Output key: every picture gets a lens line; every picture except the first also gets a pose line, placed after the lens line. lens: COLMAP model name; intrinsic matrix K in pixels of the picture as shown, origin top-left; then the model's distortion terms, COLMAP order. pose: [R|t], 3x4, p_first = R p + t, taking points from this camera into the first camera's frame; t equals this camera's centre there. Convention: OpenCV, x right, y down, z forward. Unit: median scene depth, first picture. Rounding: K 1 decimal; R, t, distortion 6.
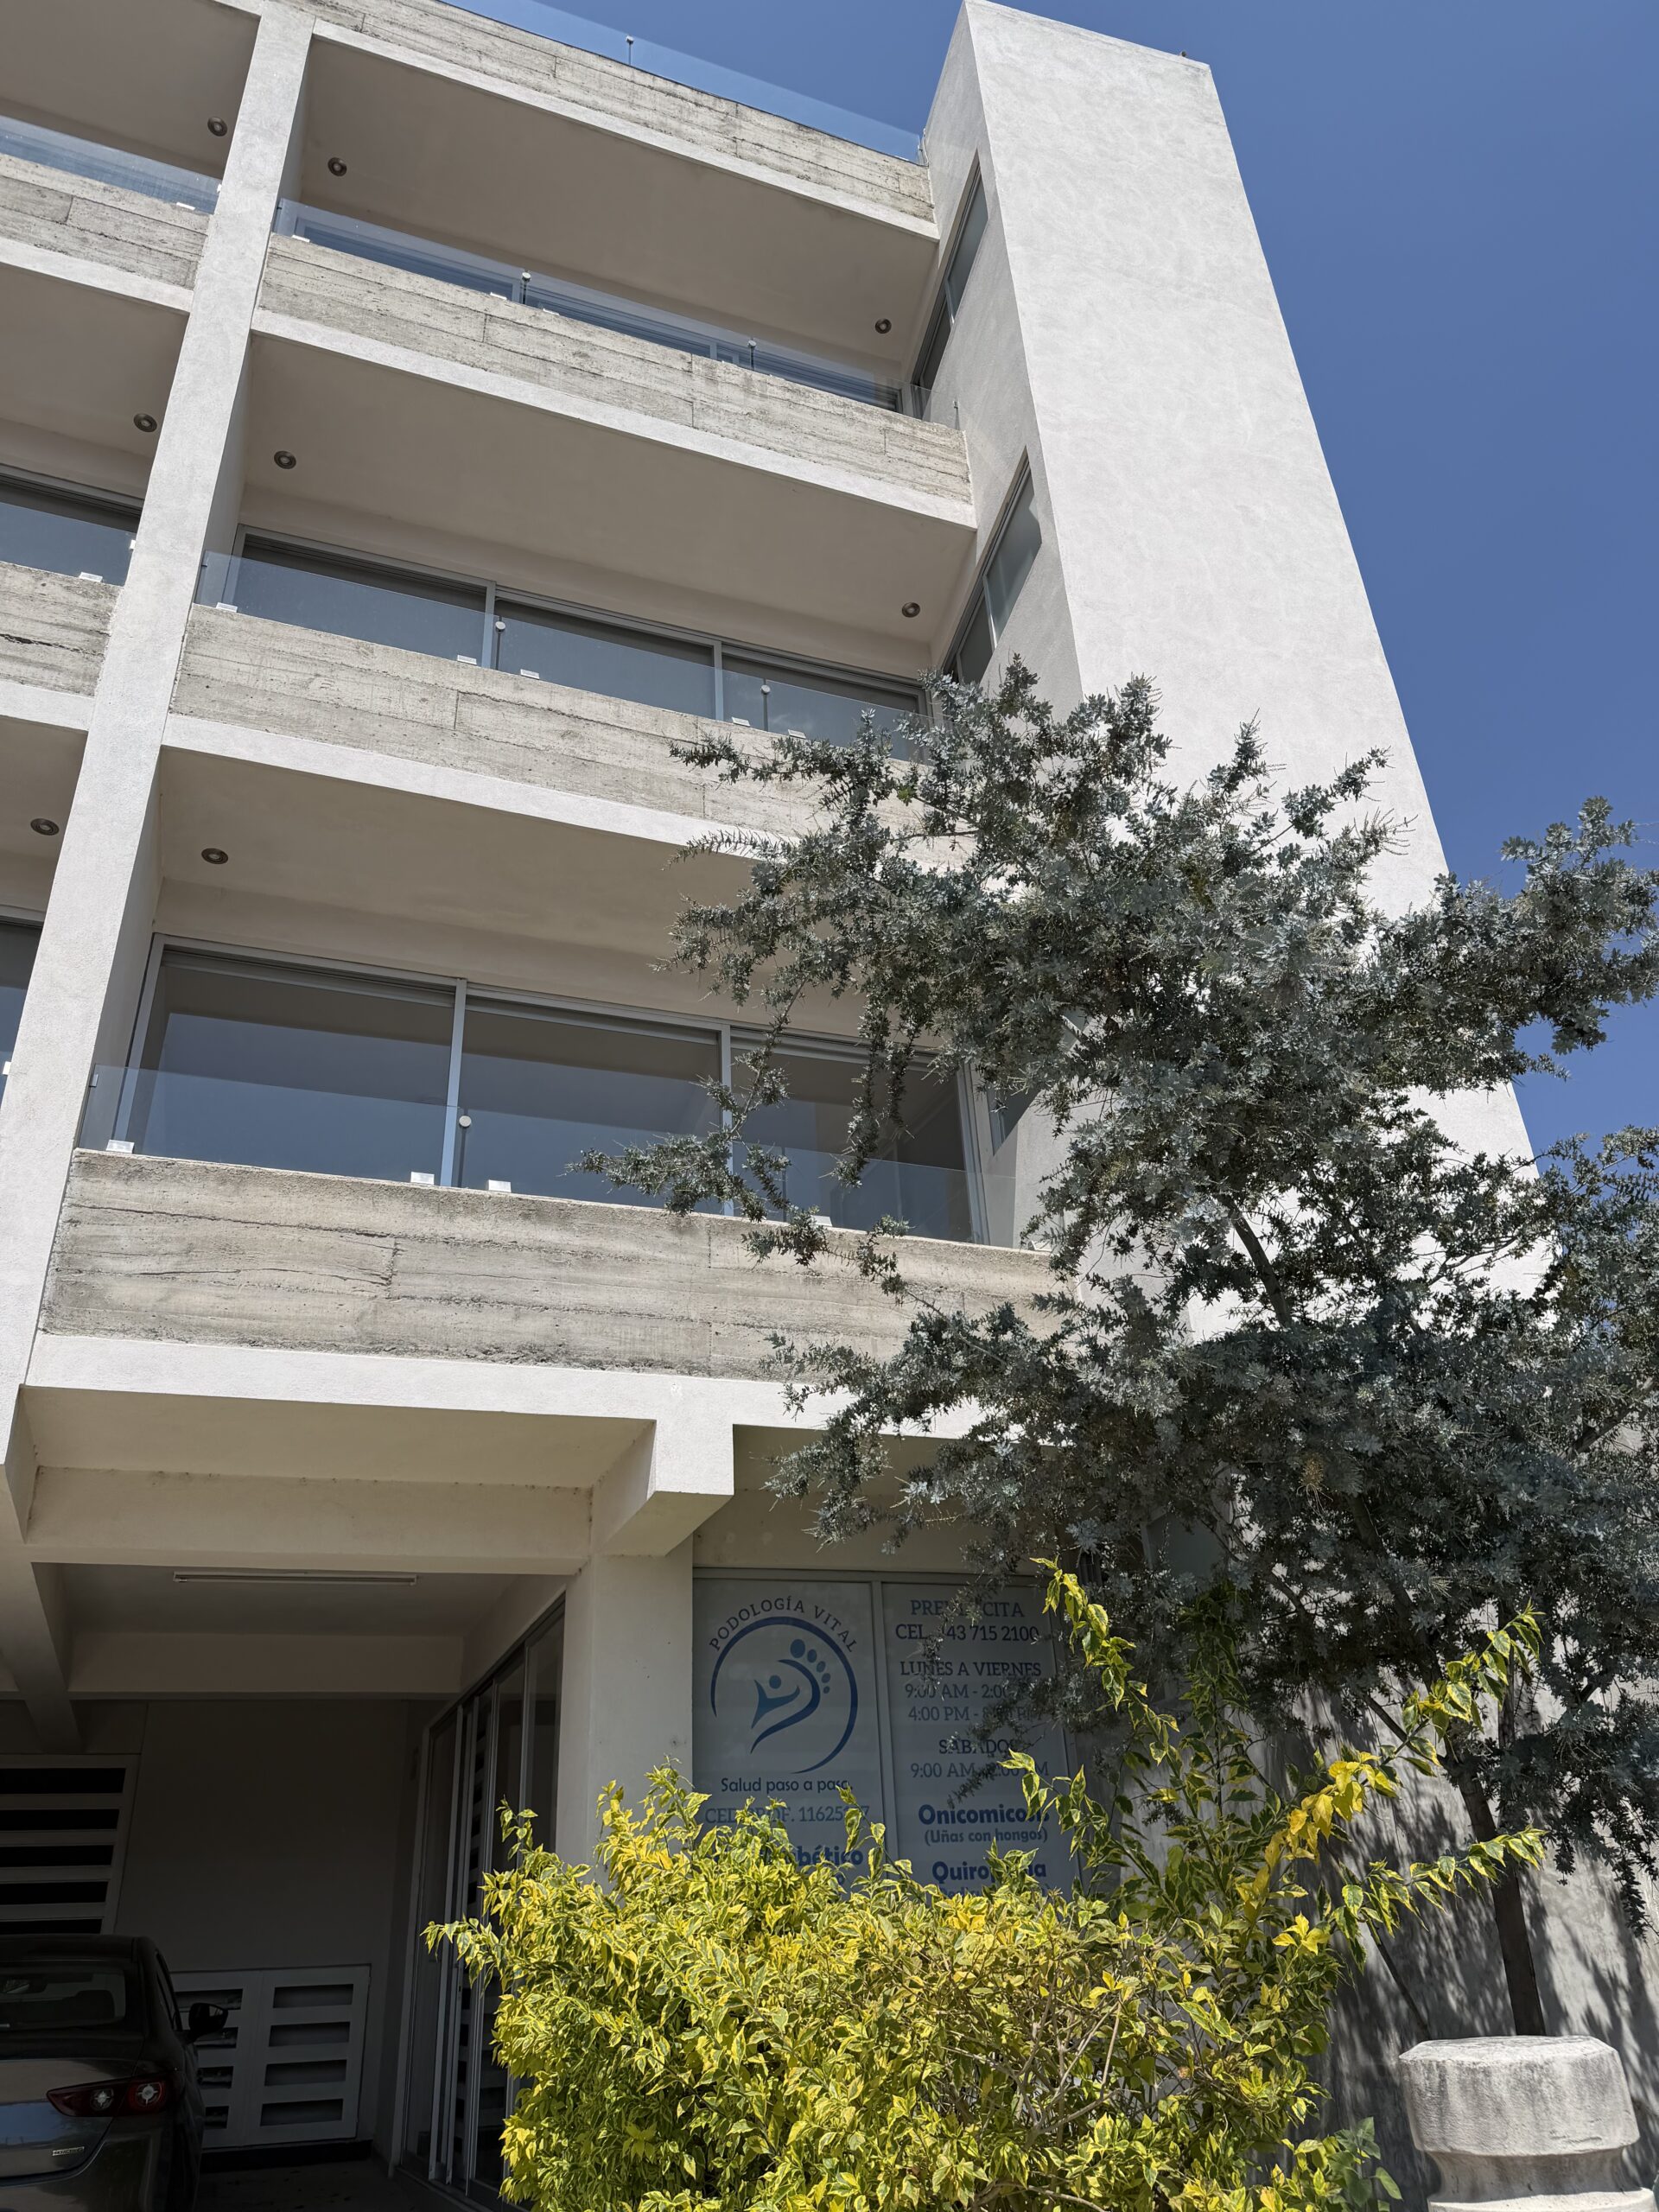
lens RADIAL K [[1494.1, 0, 829.5], [0, 1494.1, 1106.0], [0, 0, 1]] dist [0.118617, -0.144535]
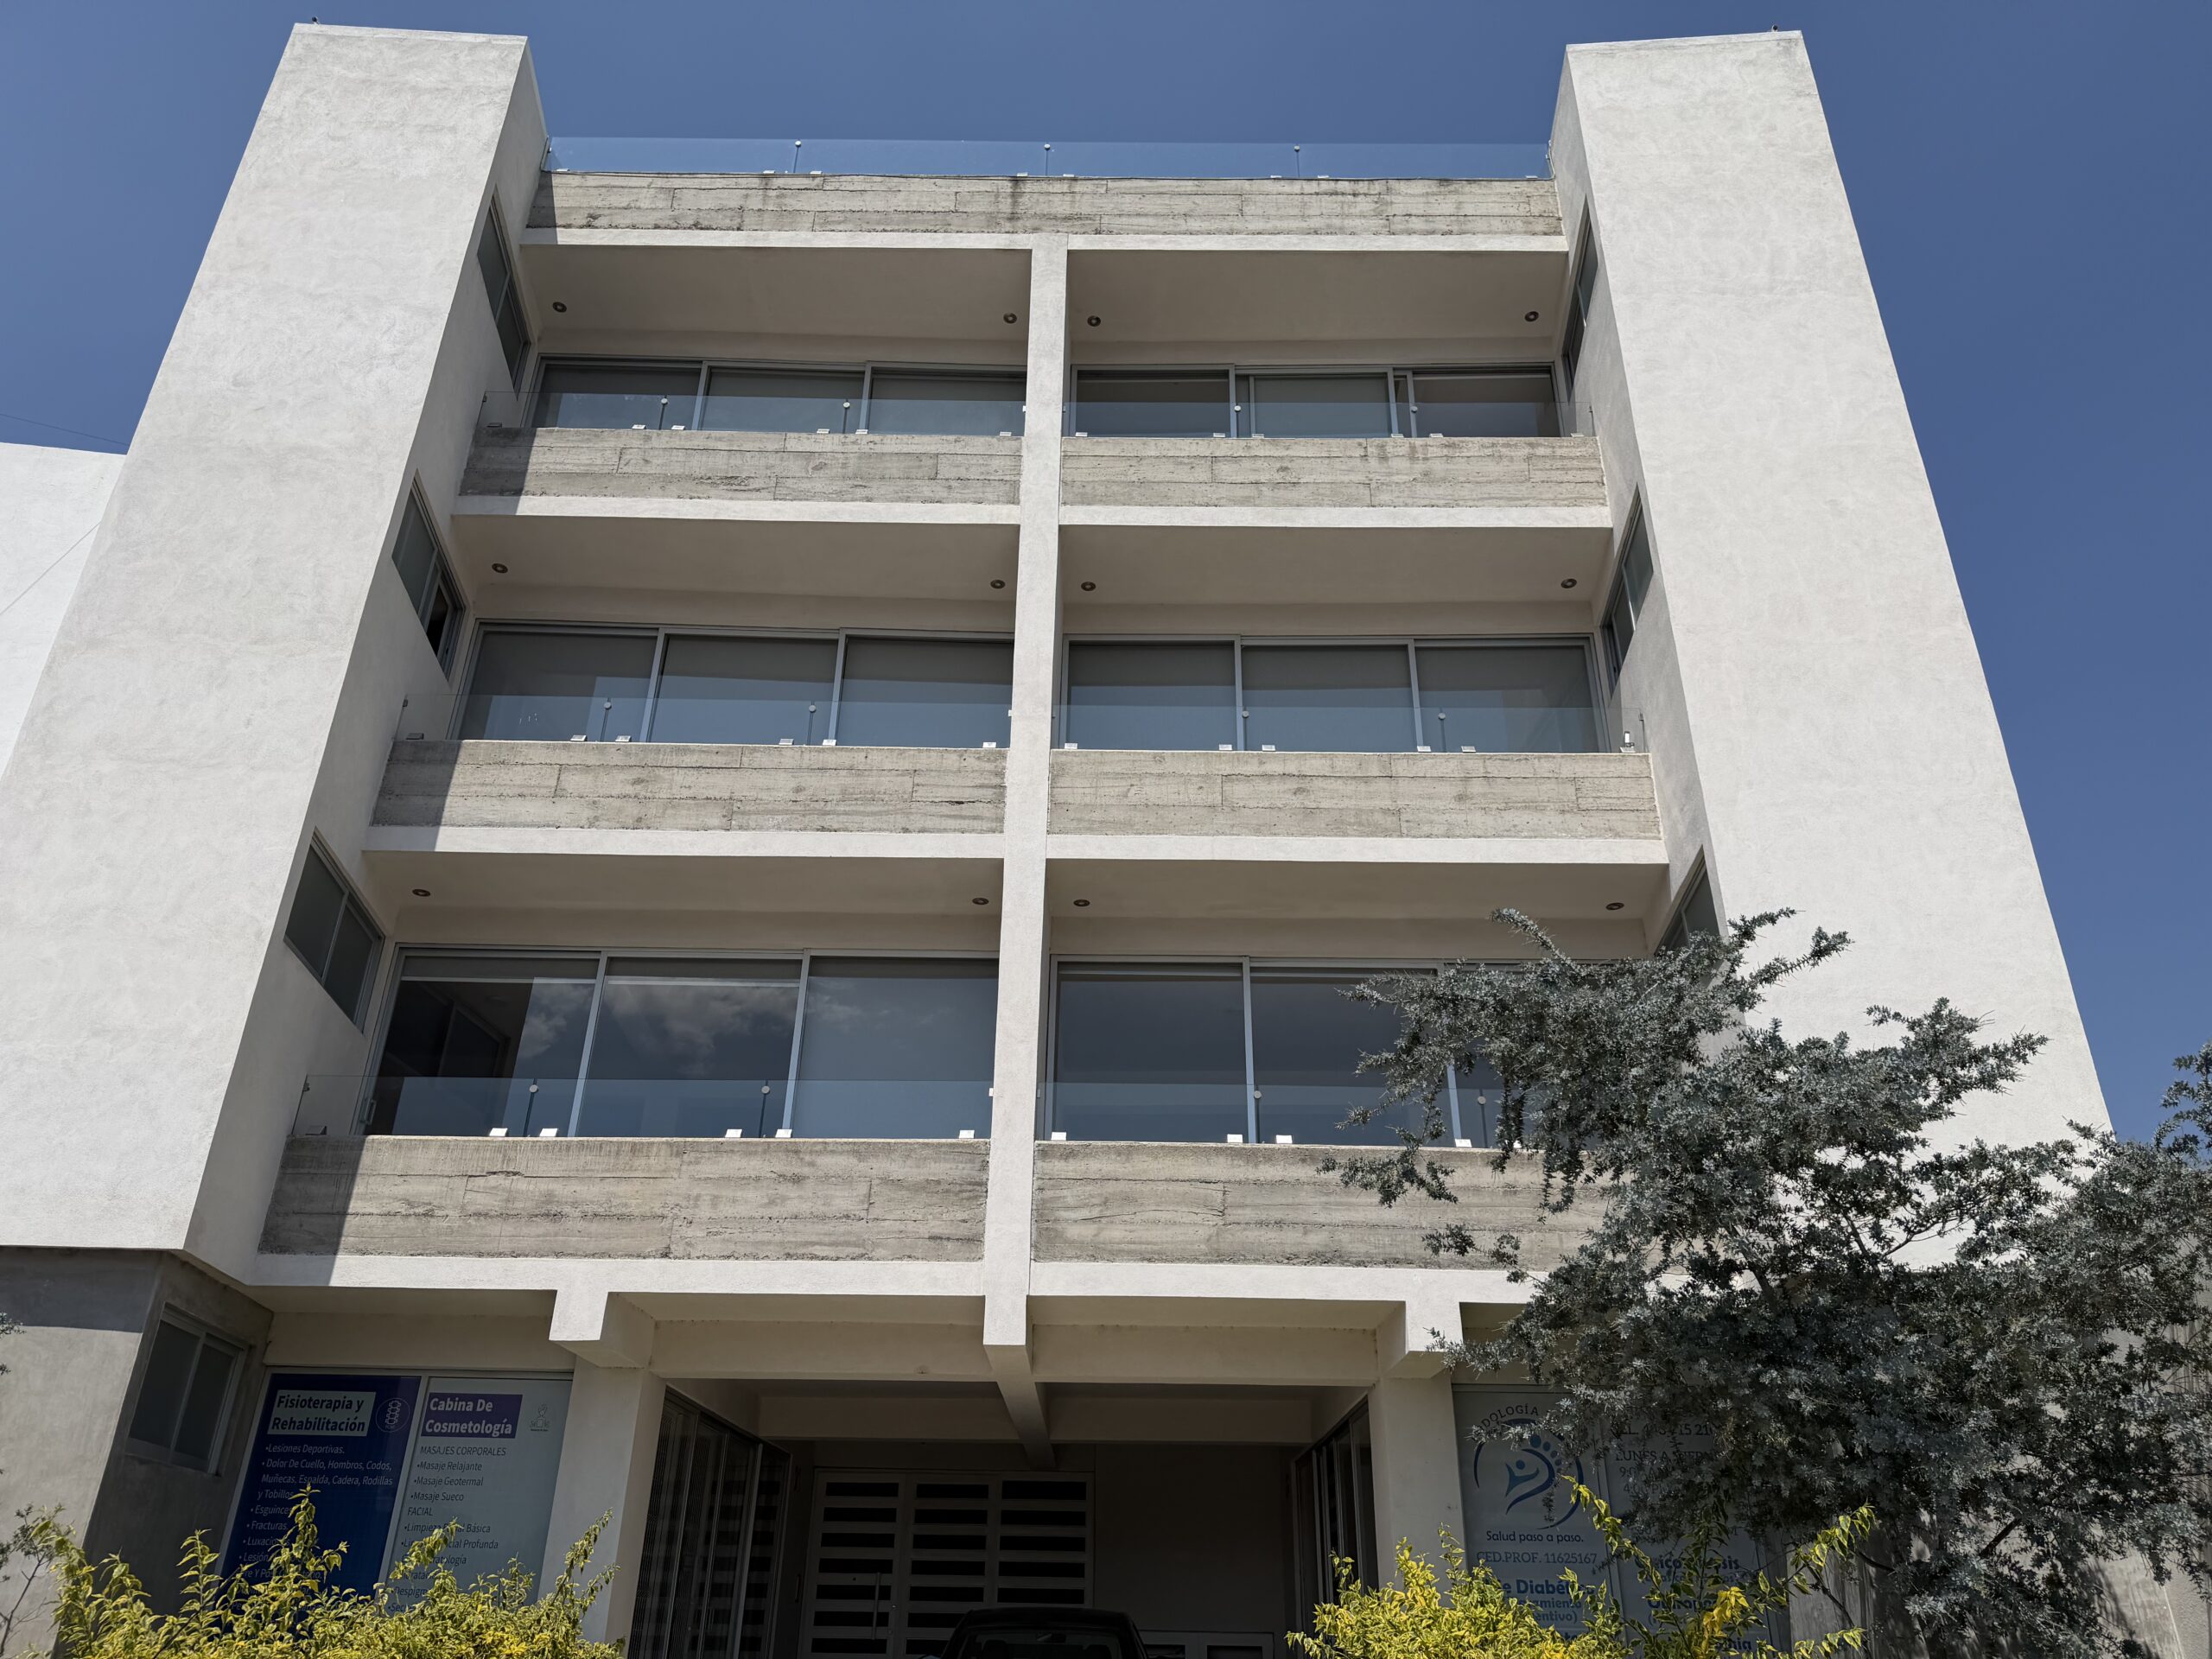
lens RADIAL K [[1556.3, 0, 1117.0], [0, 1556.3, 851.1], [0, 0, 1]] dist [0.052375, -0.088112]
pose [[0.937670, -0.102365, -0.332108, 0.141901], [0.116113, 0.992998, 0.021762, -0.239355], [0.327554, -0.058968, 0.942990, -0.423712]]
